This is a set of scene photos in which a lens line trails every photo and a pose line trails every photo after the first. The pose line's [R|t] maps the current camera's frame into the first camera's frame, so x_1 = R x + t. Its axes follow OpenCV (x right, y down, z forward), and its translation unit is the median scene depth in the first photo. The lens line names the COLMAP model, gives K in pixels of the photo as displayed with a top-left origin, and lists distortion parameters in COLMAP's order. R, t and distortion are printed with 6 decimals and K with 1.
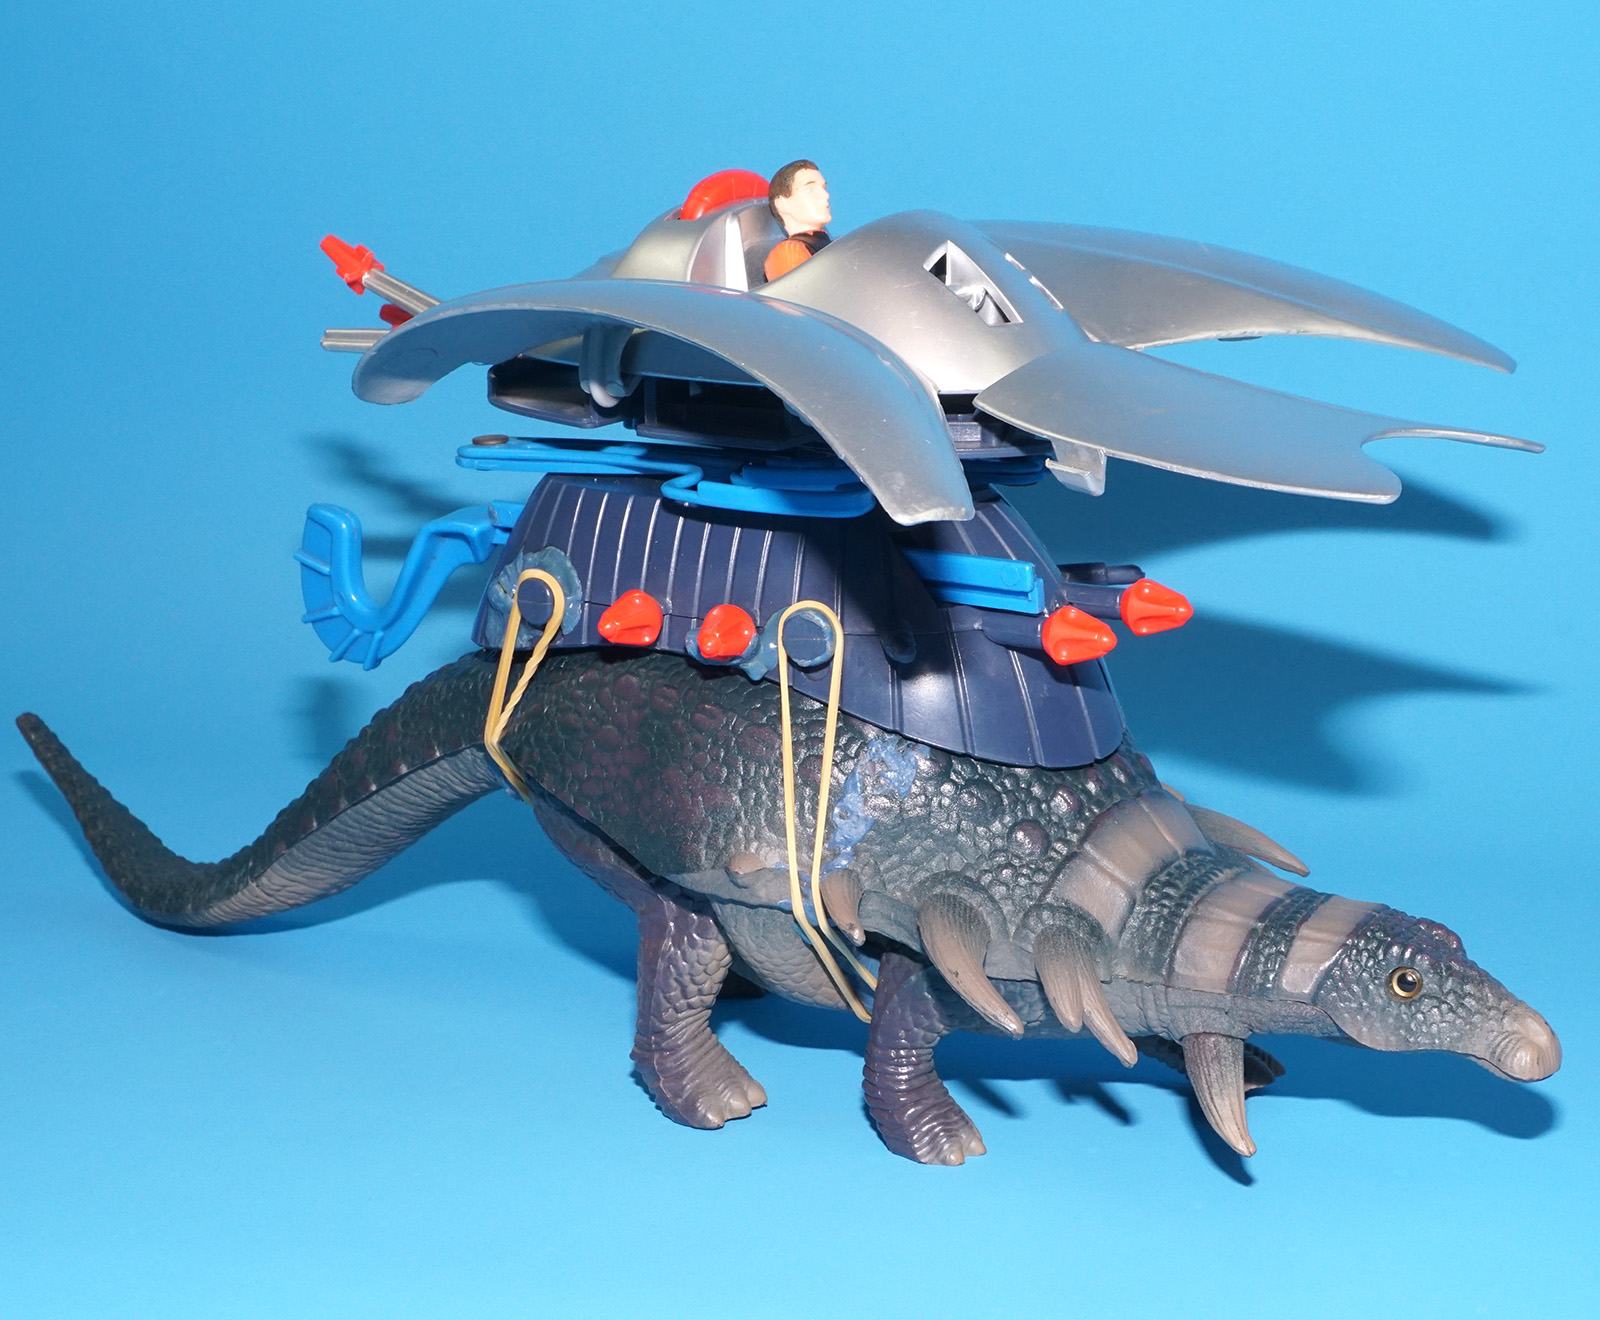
lens RADIAL K [[3101.3, 0, 764.3], [0, 3101.3, 612.3], [0, 0, 1]] dist [-0.011505, 0.000000]
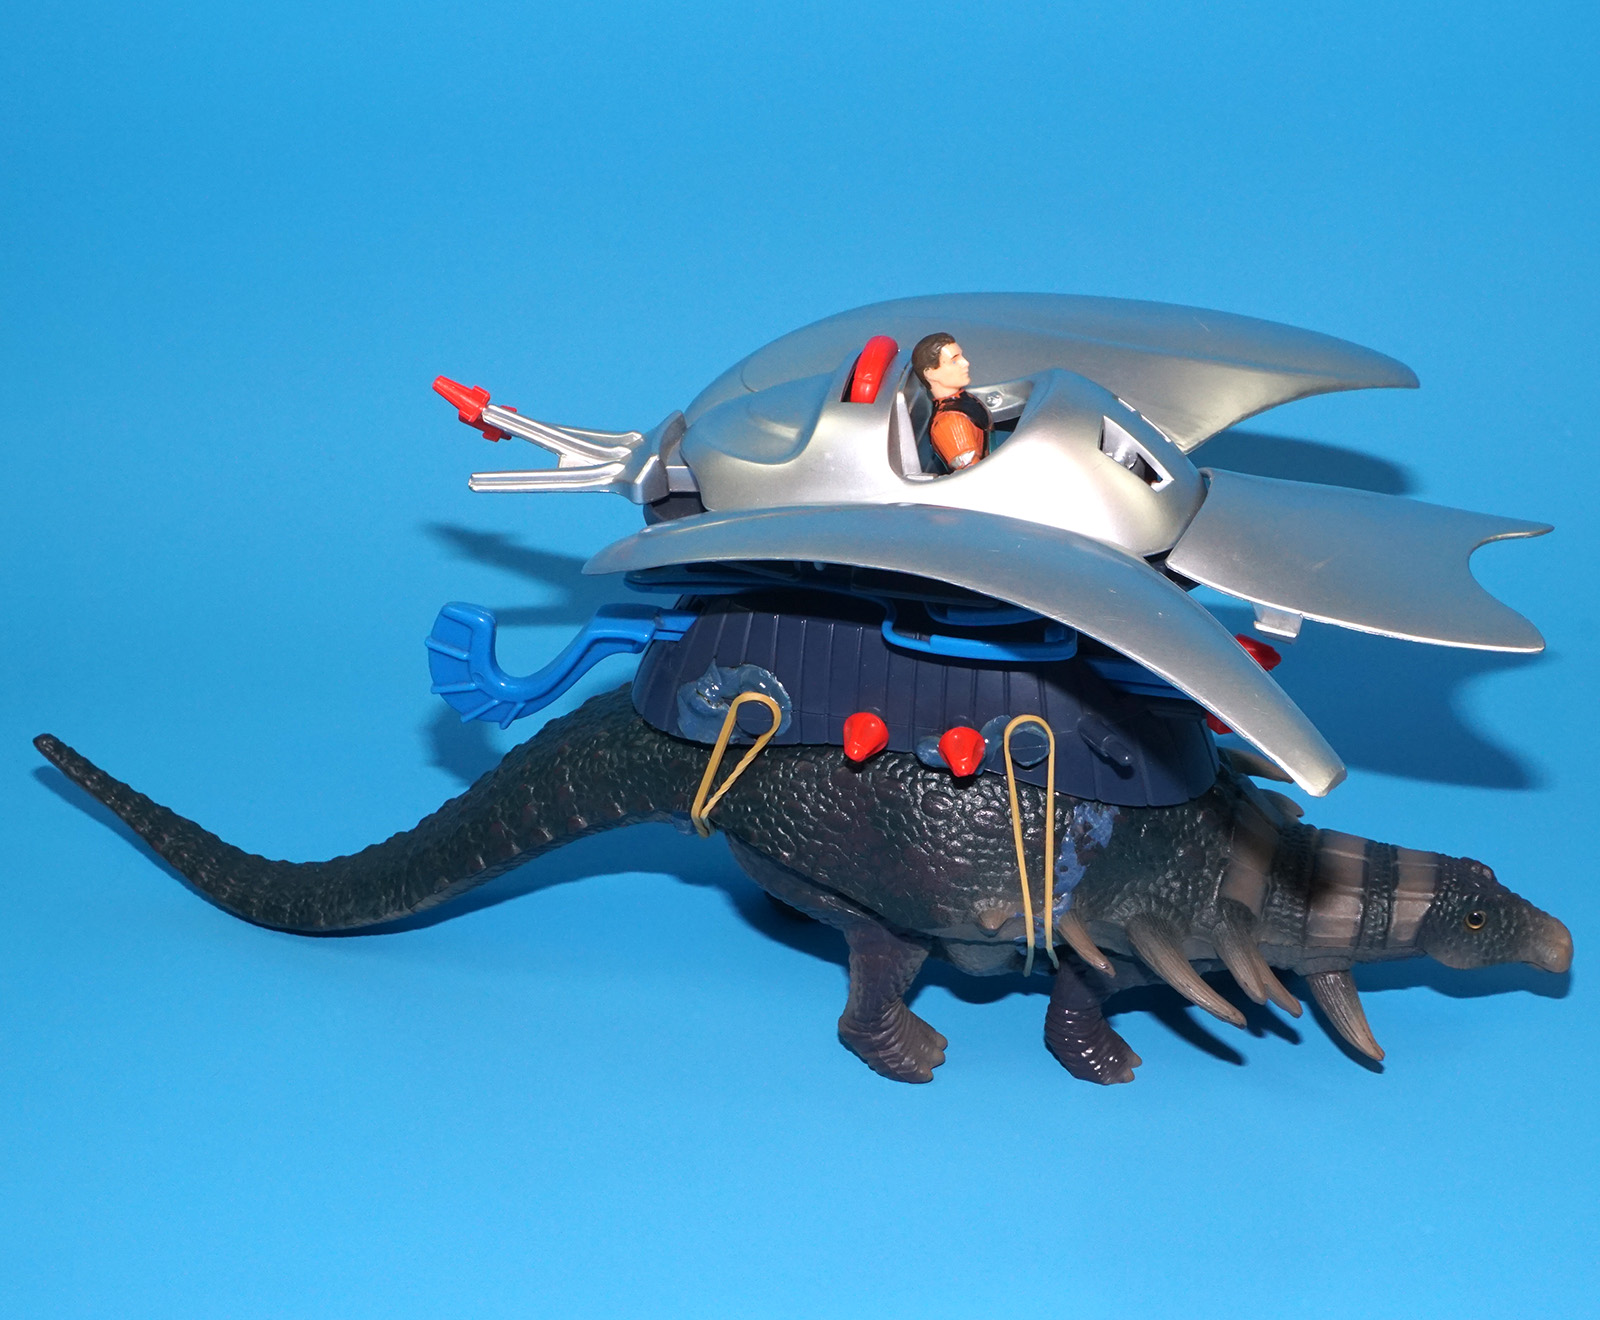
lens RADIAL K [[3101.3, 0, 811.1], [0, 3101.3, 666.7], [0, 0, 1]] dist [-0.011505, 0.000000]
pose [[0.922248, -0.192414, 0.335315, -0.470126], [0.086124, 0.947803, 0.307005, -0.404455], [-0.376884, -0.254256, 0.890681, -0.083669]]
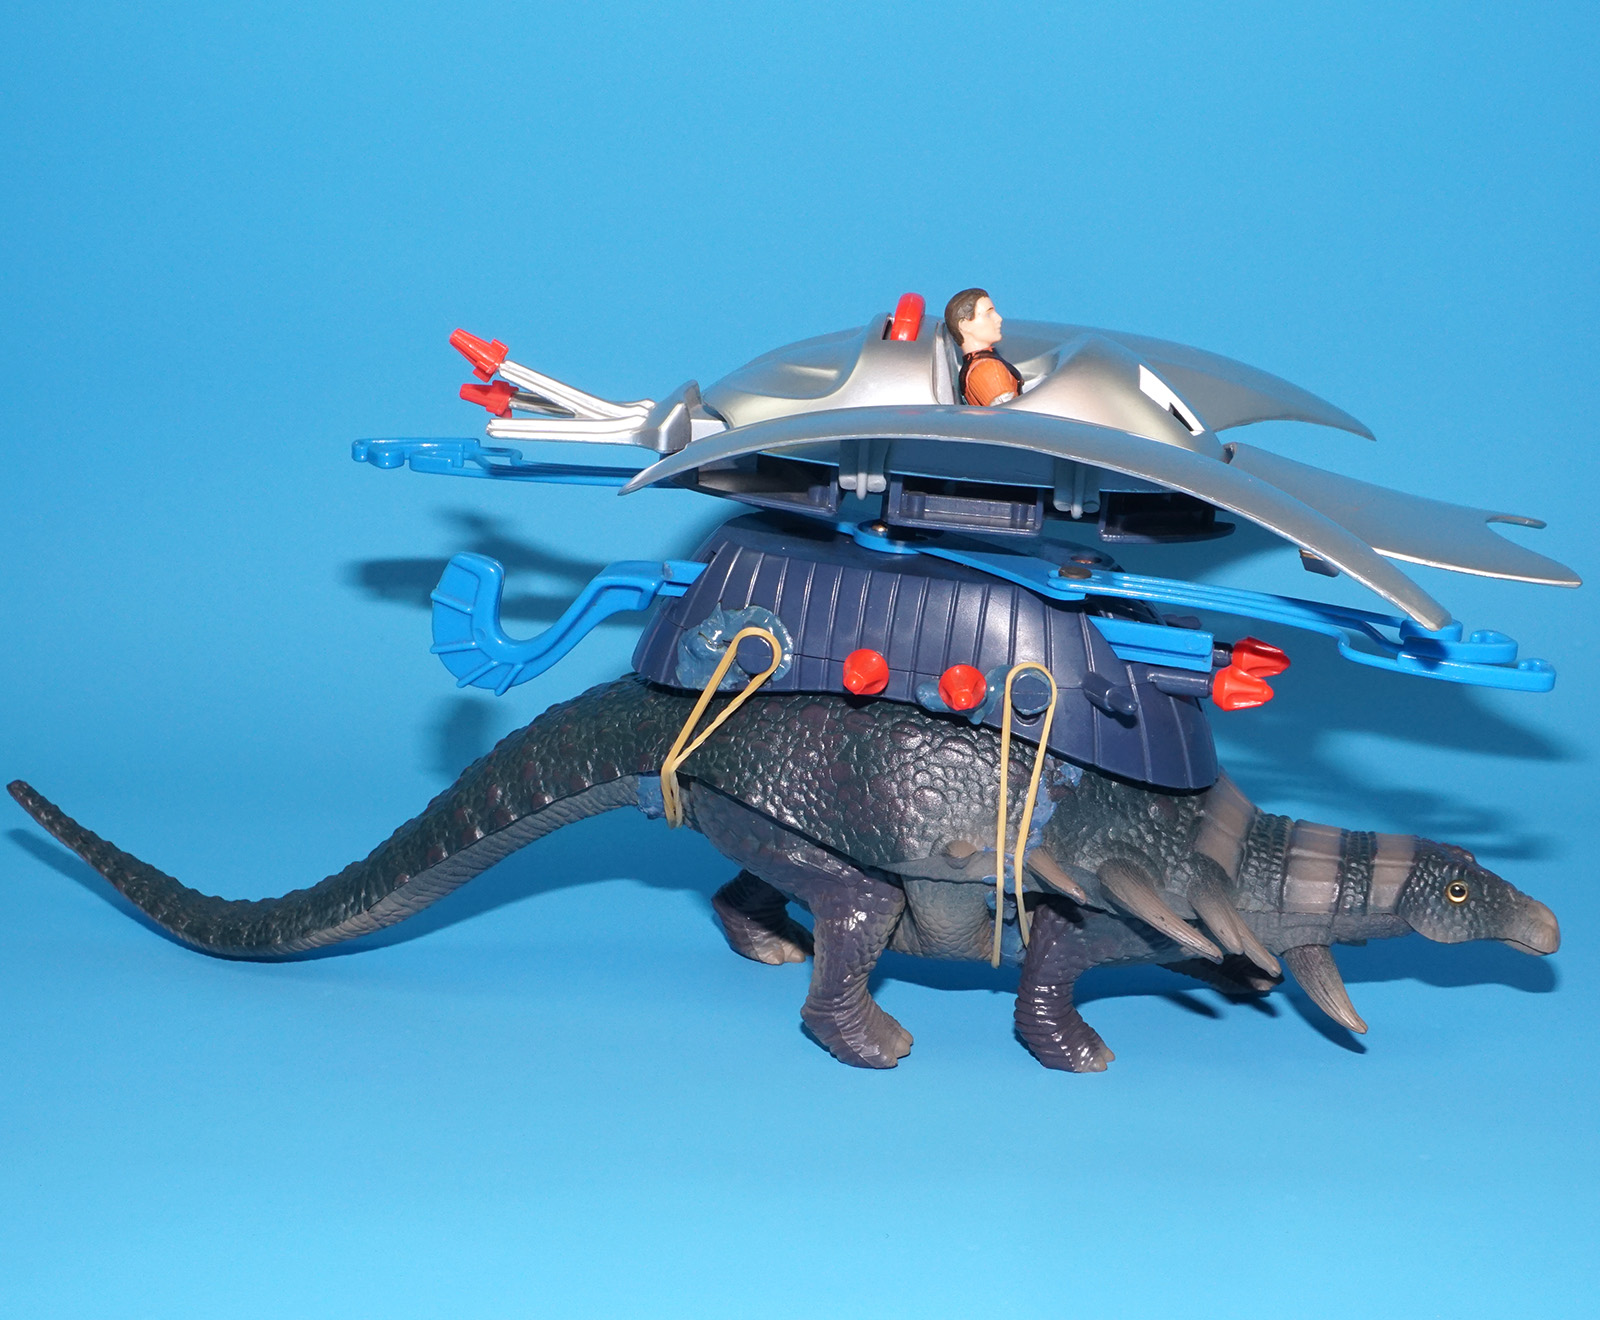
lens RADIAL K [[2910.4, 0, 758.7], [0, 2910.4, 655.0], [0, 0, 1]] dist [-0.017724, 0.000000]
pose [[0.931885, -0.067010, 0.356511, -0.479856], [0.059931, 0.997725, 0.030880, -0.036937], [-0.357769, -0.007411, 0.933781, -0.063387]]
